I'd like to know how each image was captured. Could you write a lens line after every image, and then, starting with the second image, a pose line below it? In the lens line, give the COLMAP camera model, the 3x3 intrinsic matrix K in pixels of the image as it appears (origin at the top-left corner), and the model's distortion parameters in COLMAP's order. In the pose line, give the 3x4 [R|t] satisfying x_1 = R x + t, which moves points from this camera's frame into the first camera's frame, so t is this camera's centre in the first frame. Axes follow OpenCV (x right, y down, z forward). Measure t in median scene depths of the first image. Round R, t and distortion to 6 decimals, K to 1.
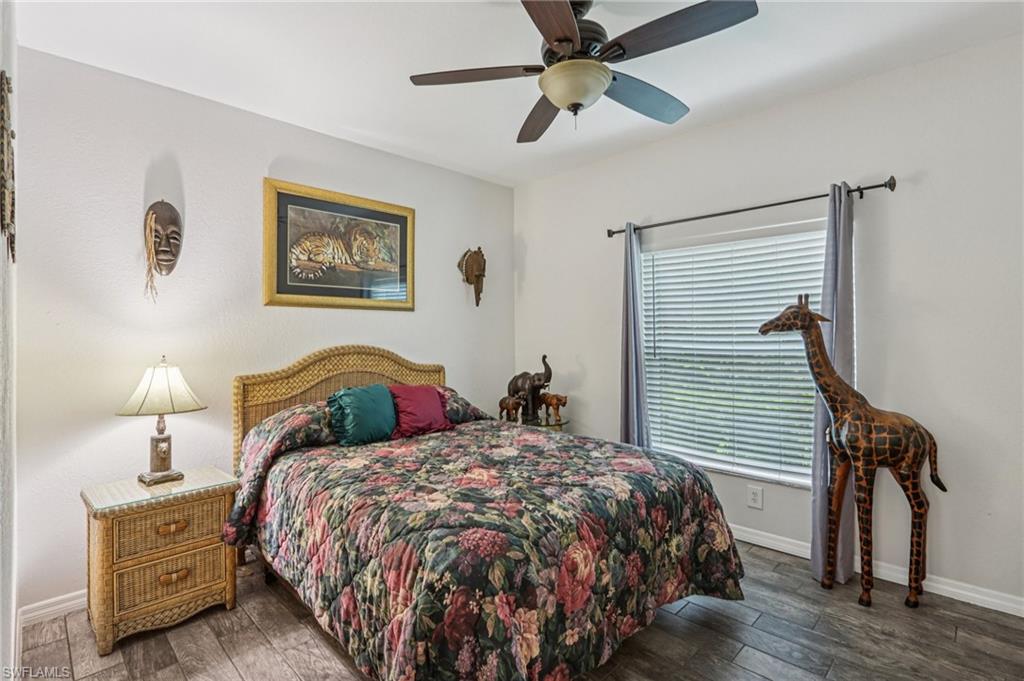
lens RADIAL K [[488.2, 0, 503.4], [0, 488.2, 333.4], [0, 0, 1]] dist [-0.016475, 0.000088]
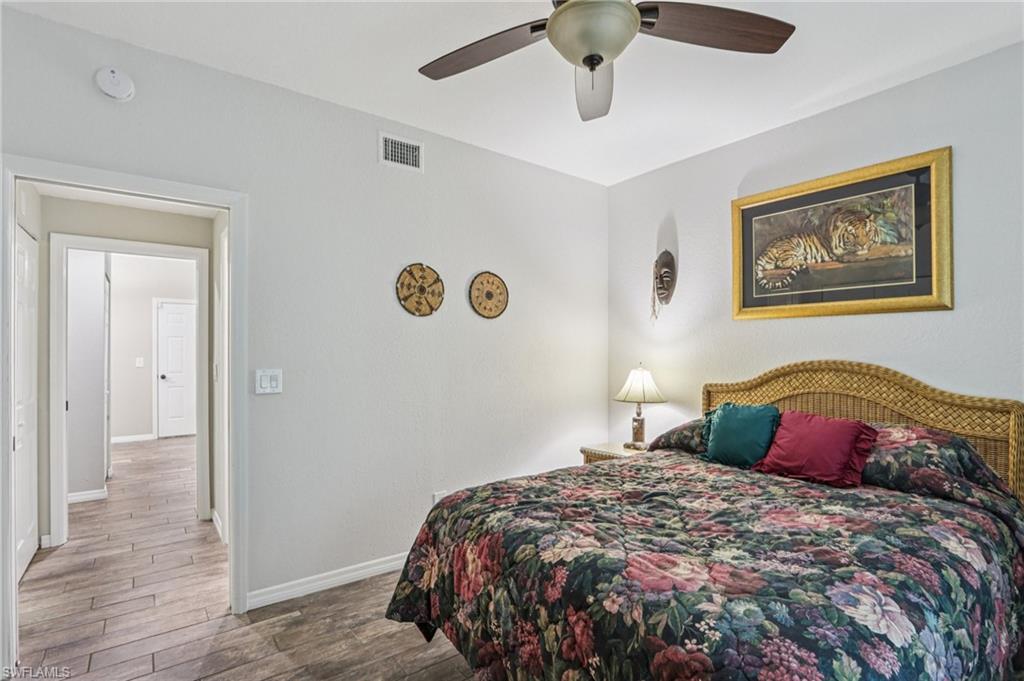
lens RADIAL K [[488.2, 0, 504.1], [0, 488.2, 348.5], [0, 0, 1]] dist [-0.016475, 0.000088]
pose [[-0.146552, 0.000028, -0.989203, 0.602590], [0.004986, 0.999987, -0.000710, 0.002560], [0.989190, -0.005037, -0.146550, 0.617127]]
